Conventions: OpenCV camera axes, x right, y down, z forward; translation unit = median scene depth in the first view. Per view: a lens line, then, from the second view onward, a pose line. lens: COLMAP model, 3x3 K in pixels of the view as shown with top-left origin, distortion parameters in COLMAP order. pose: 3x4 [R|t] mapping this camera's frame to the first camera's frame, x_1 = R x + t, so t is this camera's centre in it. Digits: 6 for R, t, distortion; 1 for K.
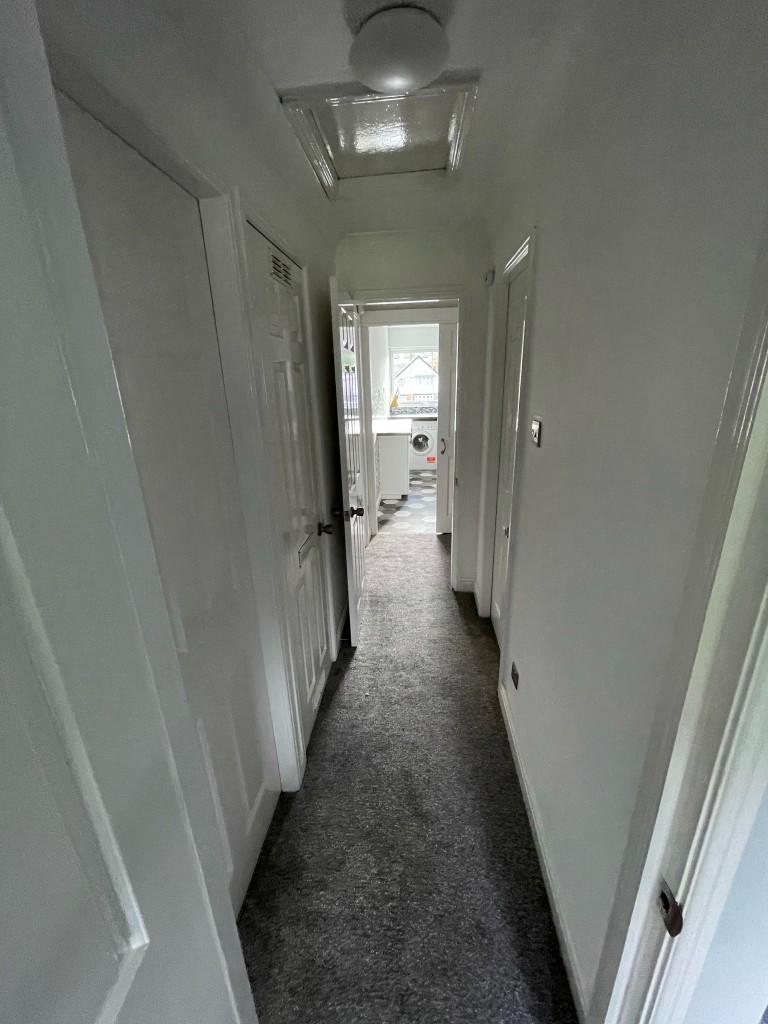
lens RADIAL K [[412.3, 0, 384.0], [0, 412.3, 512.0], [0, 0, 1]] dist [0.000135, 0.000000]
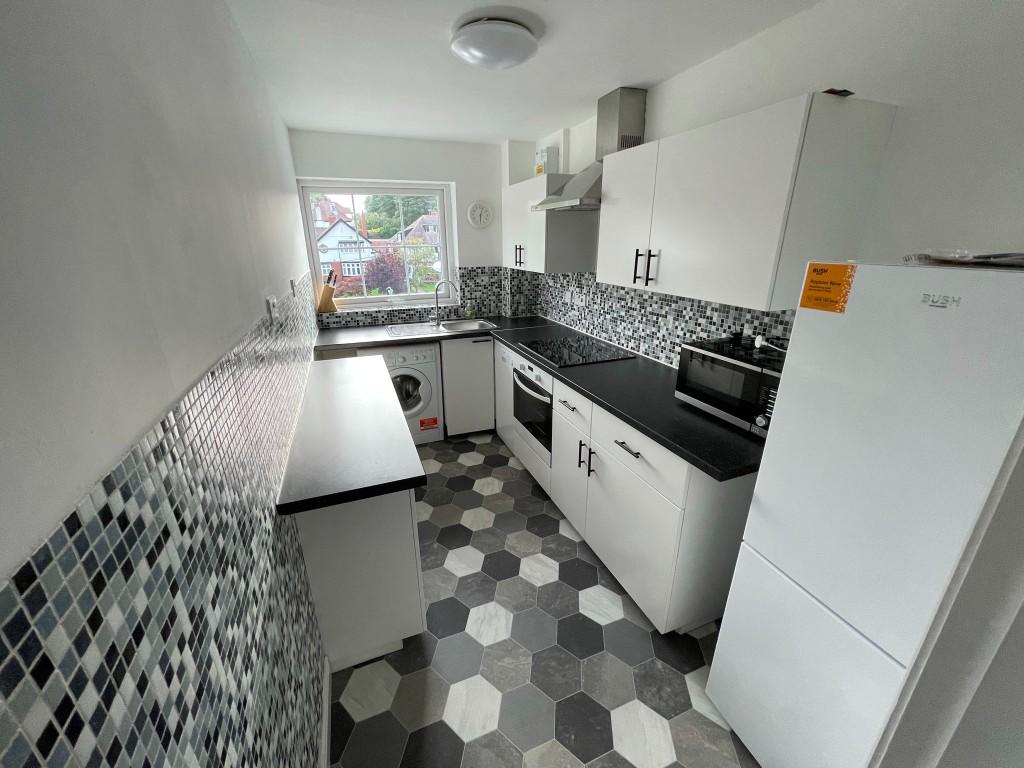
lens RADIAL K [[411.3, 0, 512.0], [0, 411.3, 384.0], [0, 0, 1]] dist [-0.000617, -0.000033]
pose [[0.898637, -0.123229, 0.421029, 0.007309], [0.118455, 0.992248, 0.037587, -0.175034], [-0.422397, 0.016096, 0.906268, 0.523321]]
